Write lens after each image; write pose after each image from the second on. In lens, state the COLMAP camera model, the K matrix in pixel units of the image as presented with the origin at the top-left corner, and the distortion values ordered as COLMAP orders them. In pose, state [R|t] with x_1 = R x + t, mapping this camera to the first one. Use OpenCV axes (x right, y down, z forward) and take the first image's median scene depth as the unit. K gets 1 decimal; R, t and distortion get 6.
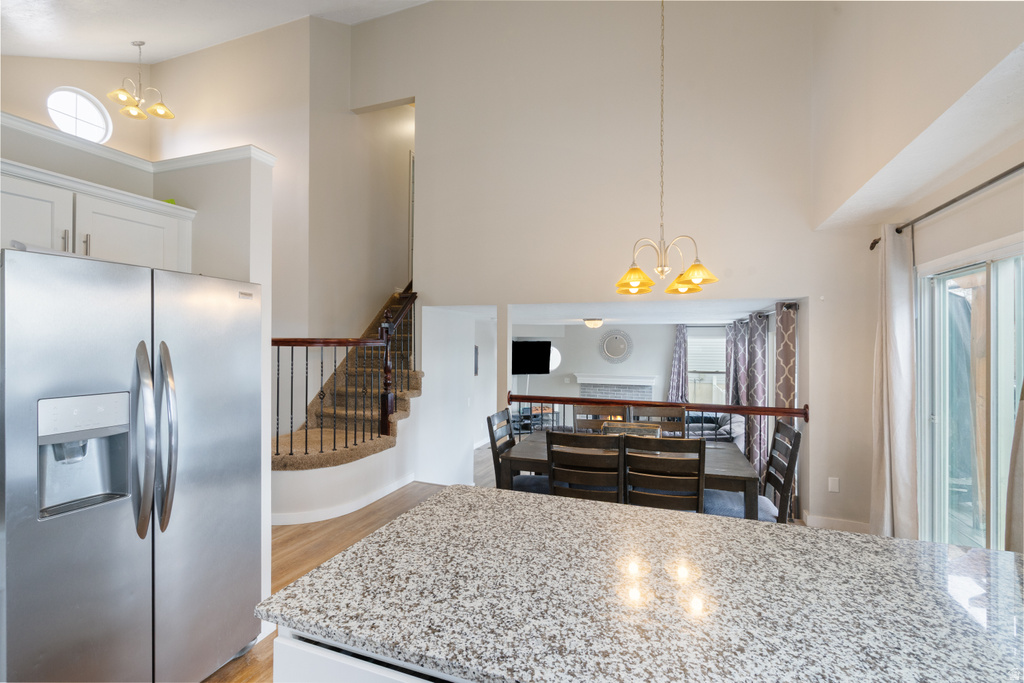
lens RADIAL K [[462.0, 0, 505.2], [0, 462.0, 335.5], [0, 0, 1]] dist [-0.001156, 0.001261]
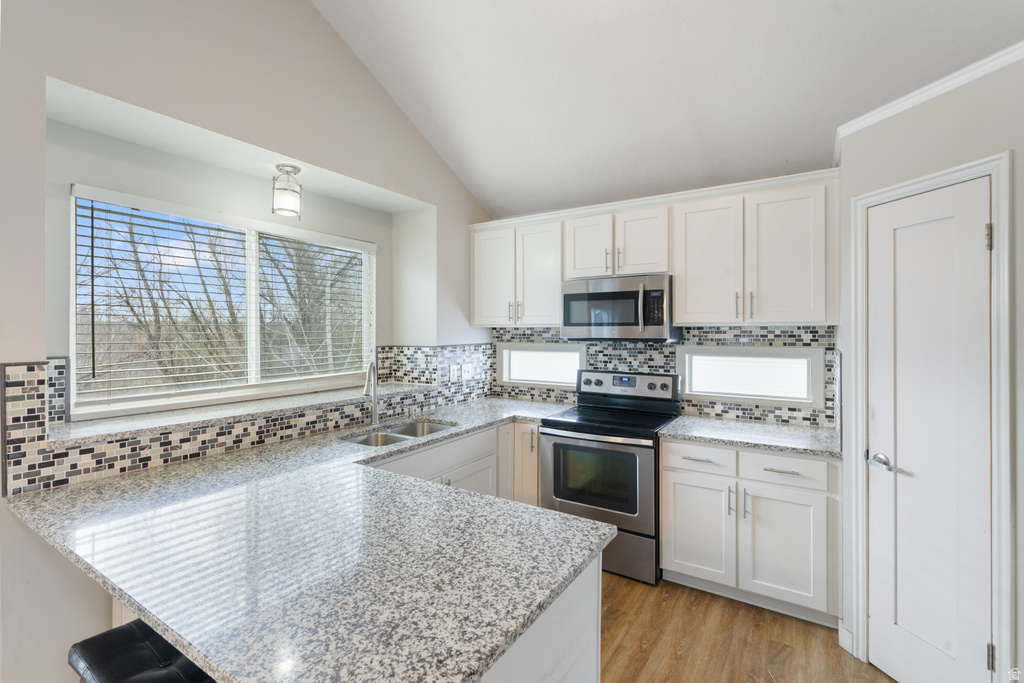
lens RADIAL K [[462.0, 0, 507.1], [0, 462.0, 336.9], [0, 0, 1]] dist [-0.001156, 0.001261]
pose [[-0.978590, -0.008331, 0.205653, -0.421254], [-0.007587, 0.999962, 0.004406, 0.027819], [-0.205682, 0.002751, -0.978615, 1.997972]]
